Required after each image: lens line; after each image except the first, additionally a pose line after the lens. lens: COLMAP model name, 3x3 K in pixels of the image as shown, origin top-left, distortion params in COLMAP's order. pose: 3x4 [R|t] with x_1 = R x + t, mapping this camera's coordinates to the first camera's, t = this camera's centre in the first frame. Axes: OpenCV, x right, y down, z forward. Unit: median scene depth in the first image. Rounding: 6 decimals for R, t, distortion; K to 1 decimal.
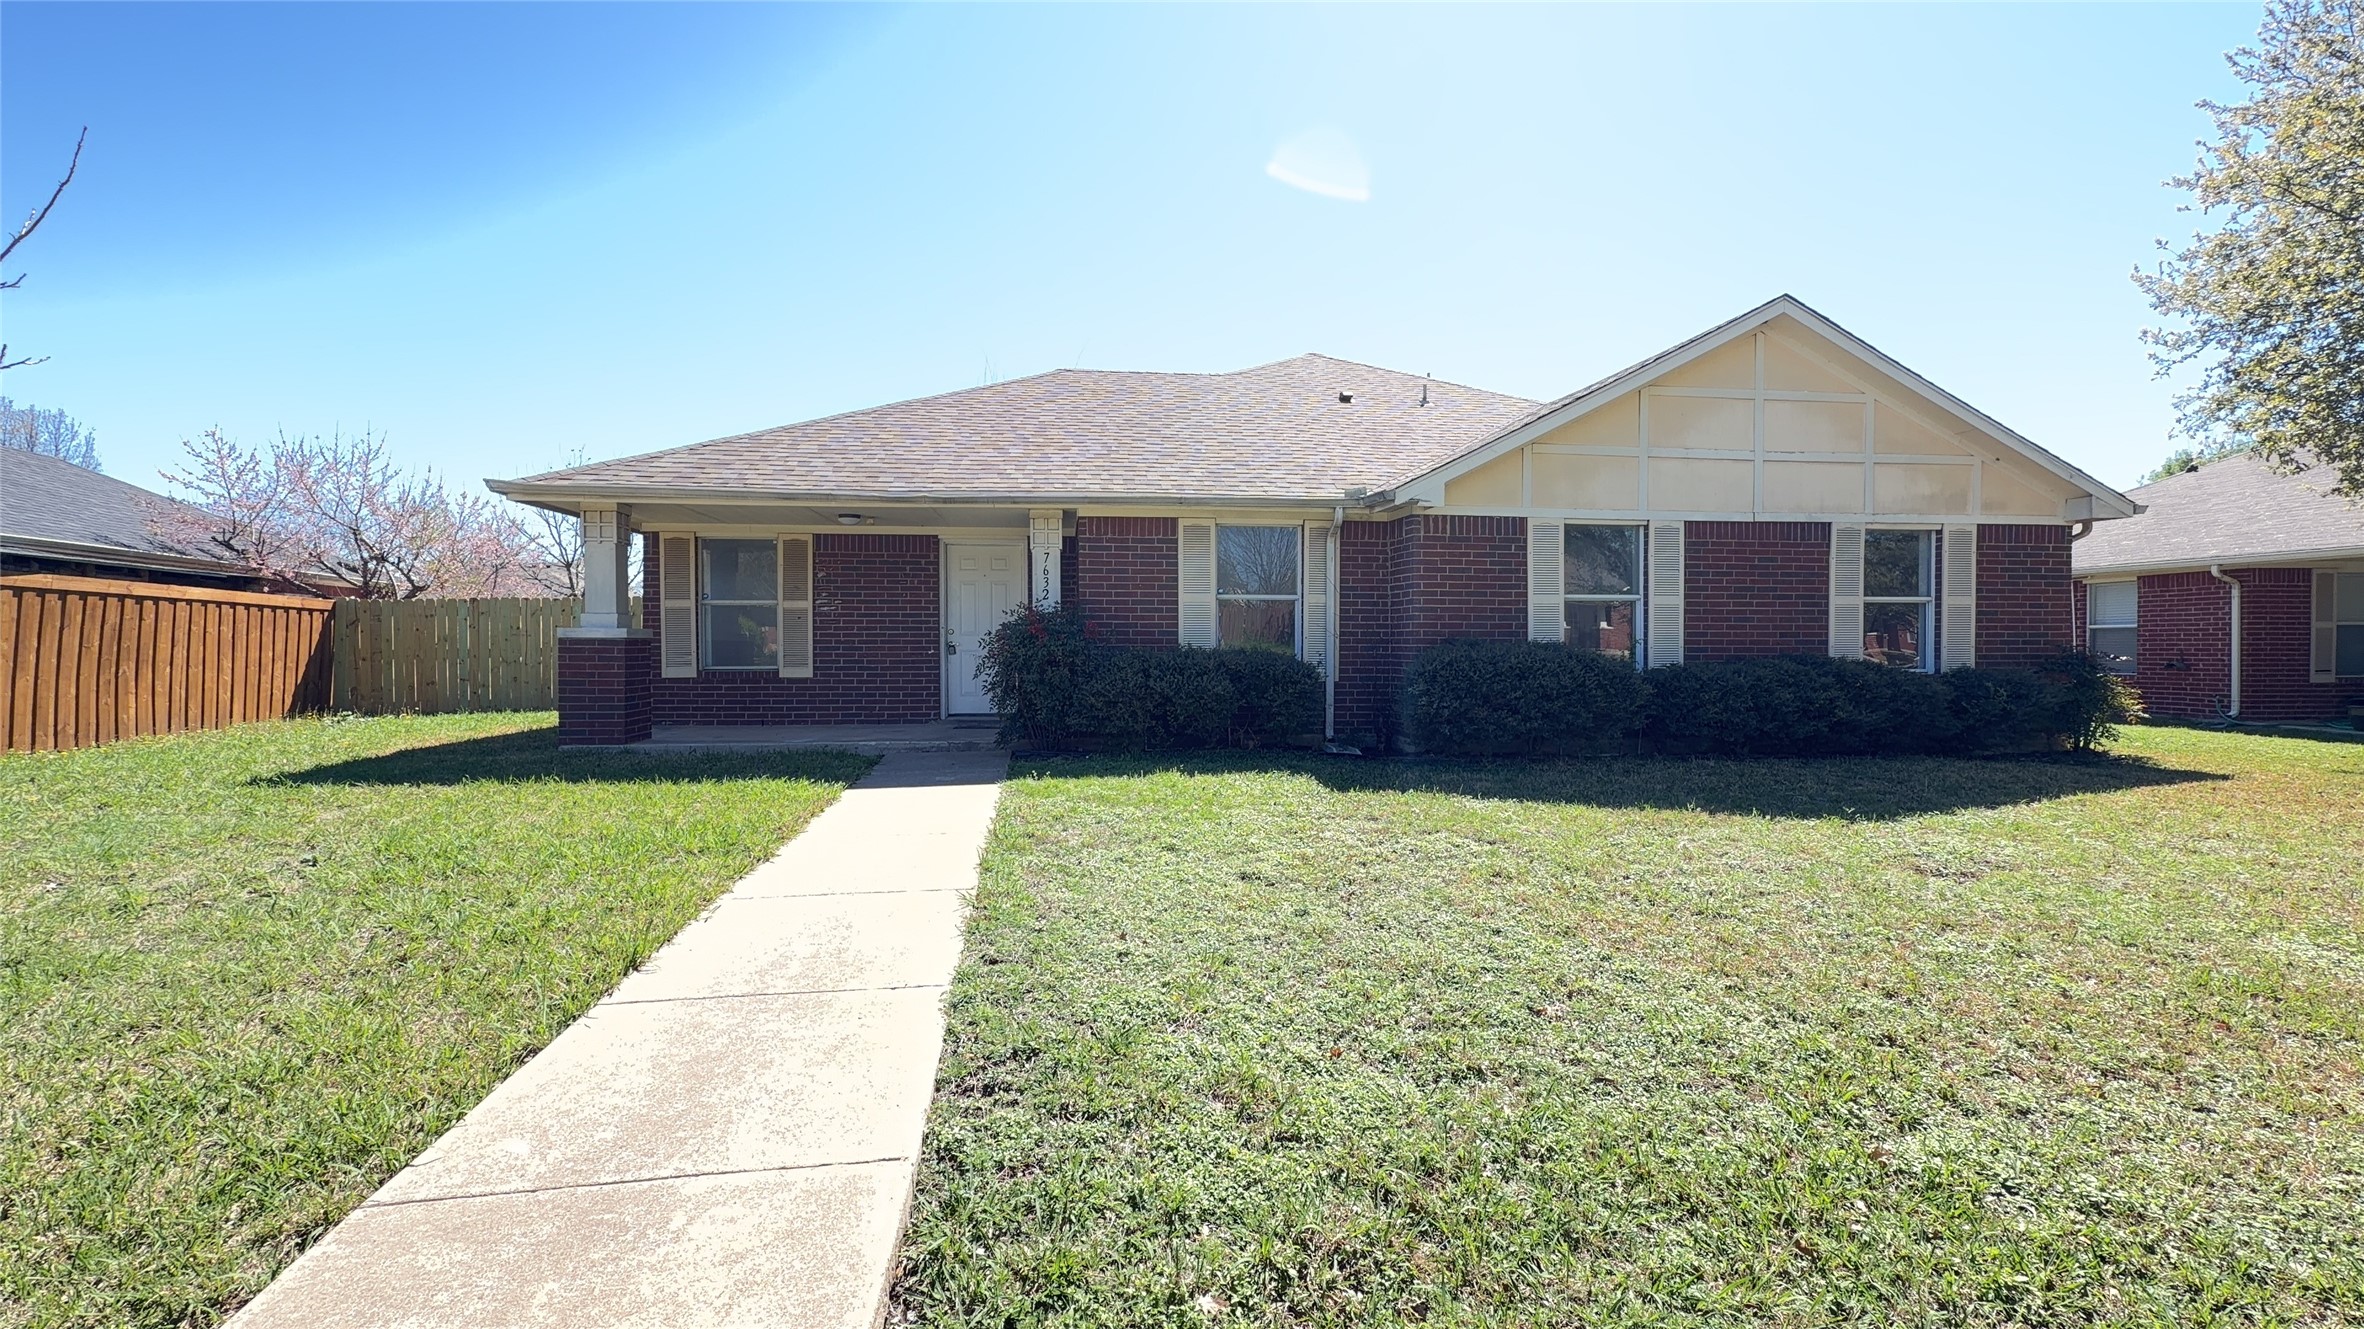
lens RADIAL K [[976.0, 0, 1176.7], [0, 976.0, 662.0], [0, 0, 1]] dist [0.000471, 0.001499]
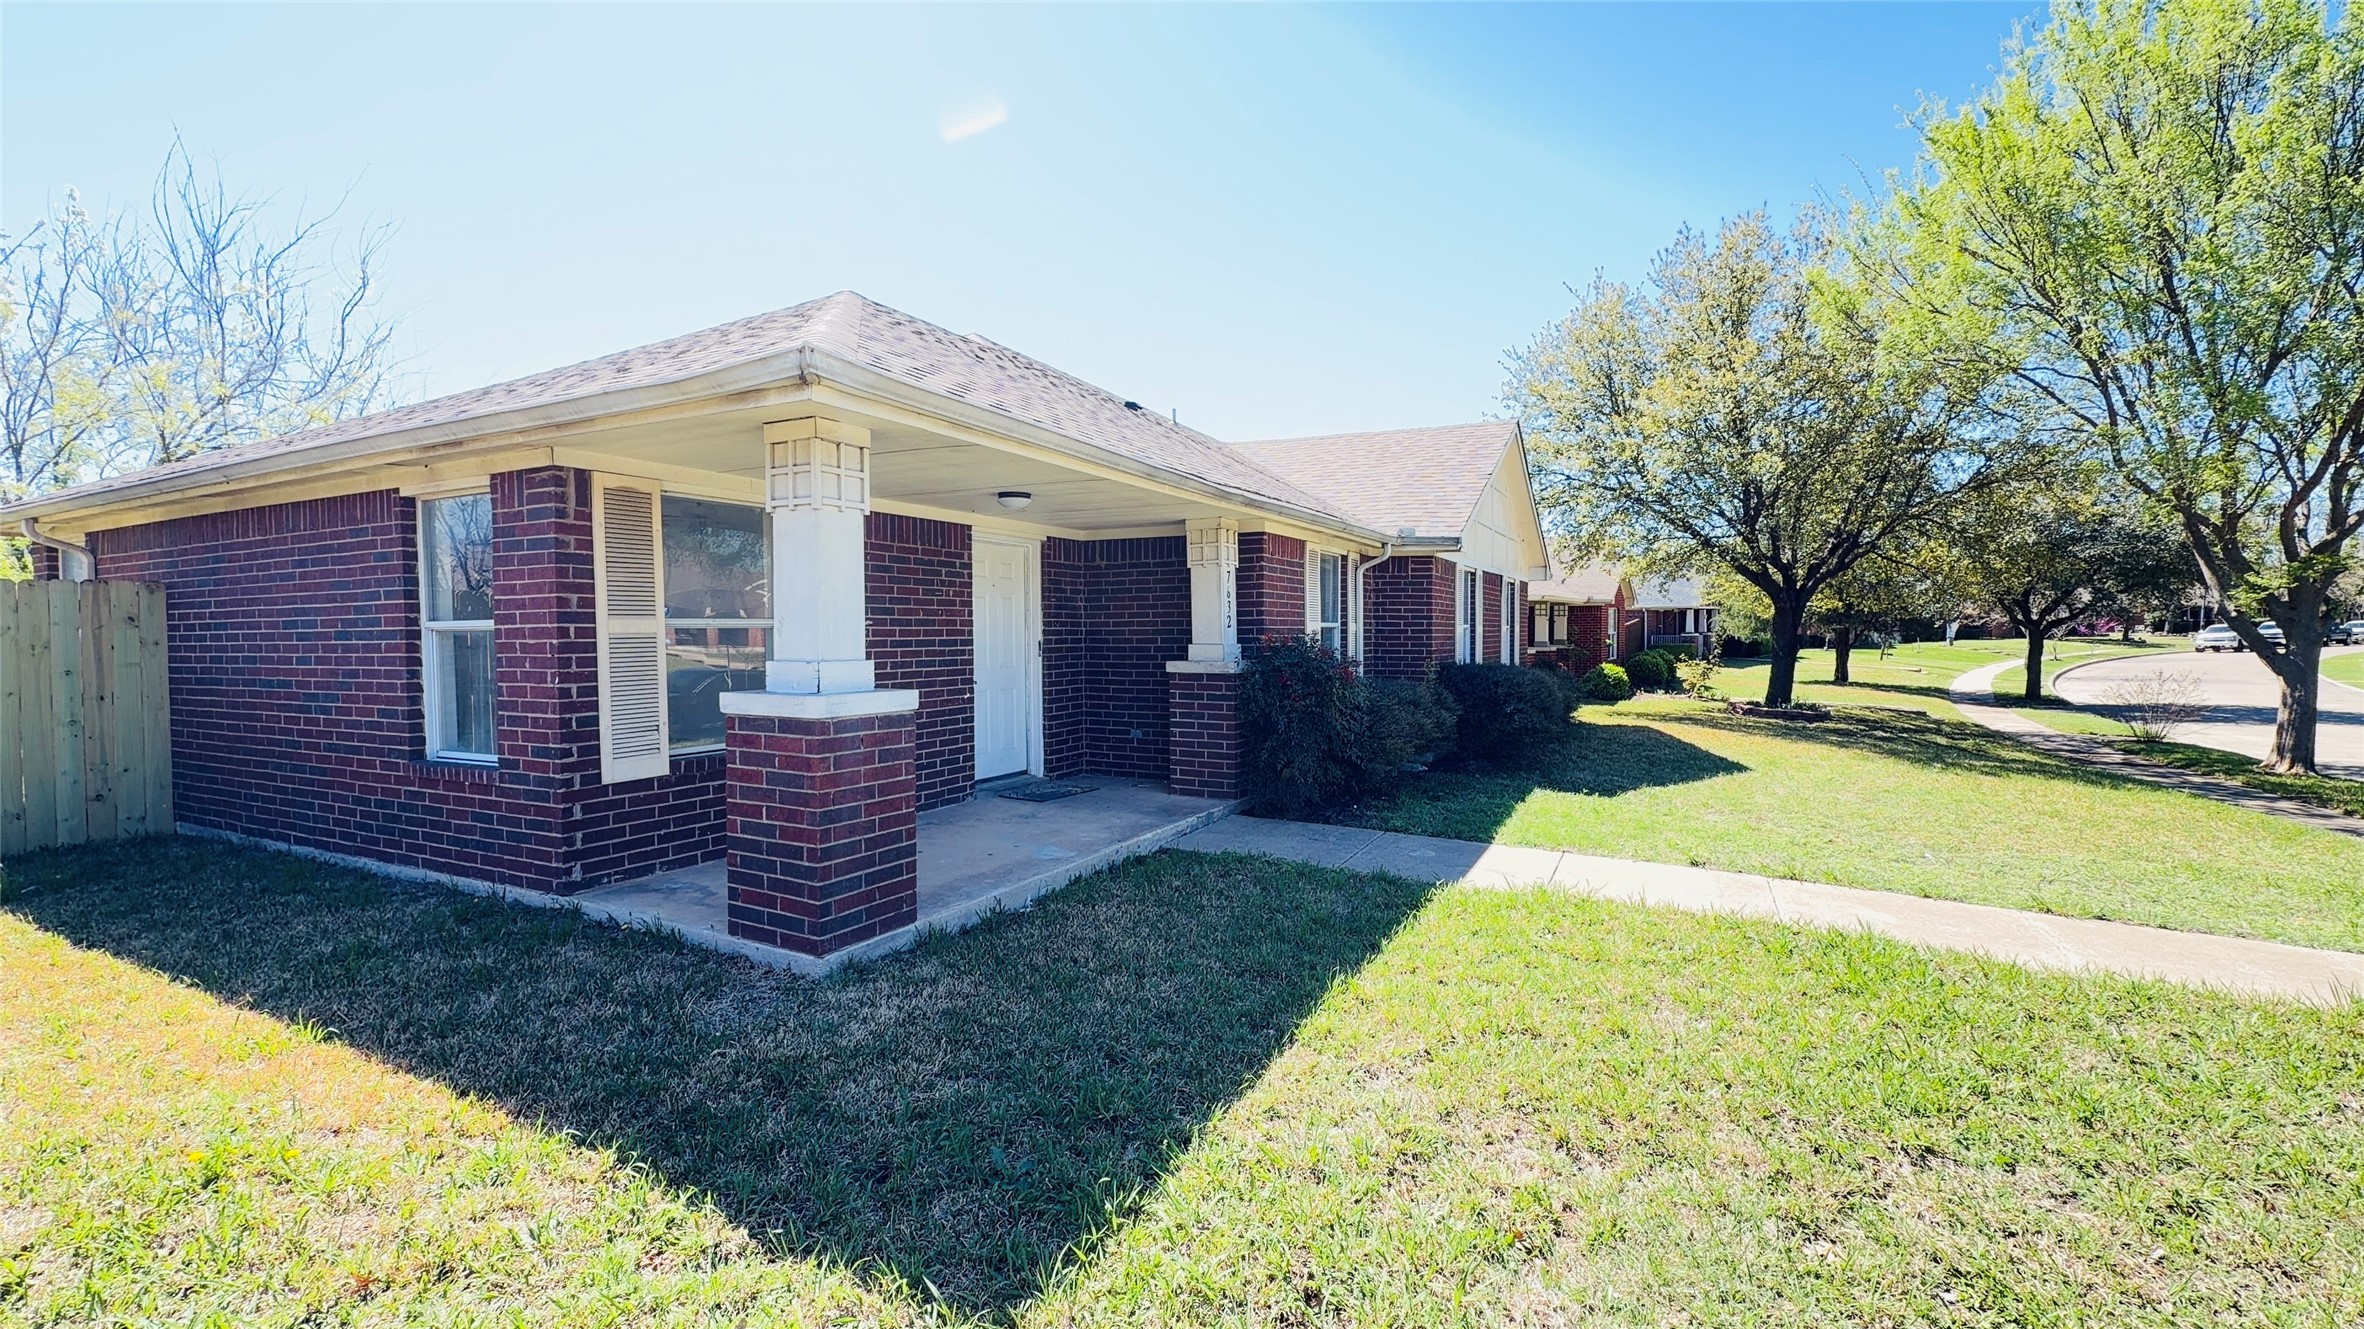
lens RADIAL K [[976.0, 0, 1183.4], [0, 976.0, 661.7], [0, 0, 1]] dist [0.000471, 0.001499]
pose [[0.557324, -0.027919, 0.829825, -0.748180], [0.017427, 0.999608, 0.021927, -0.047707], [-0.830112, 0.002241, 0.557592, 0.504221]]
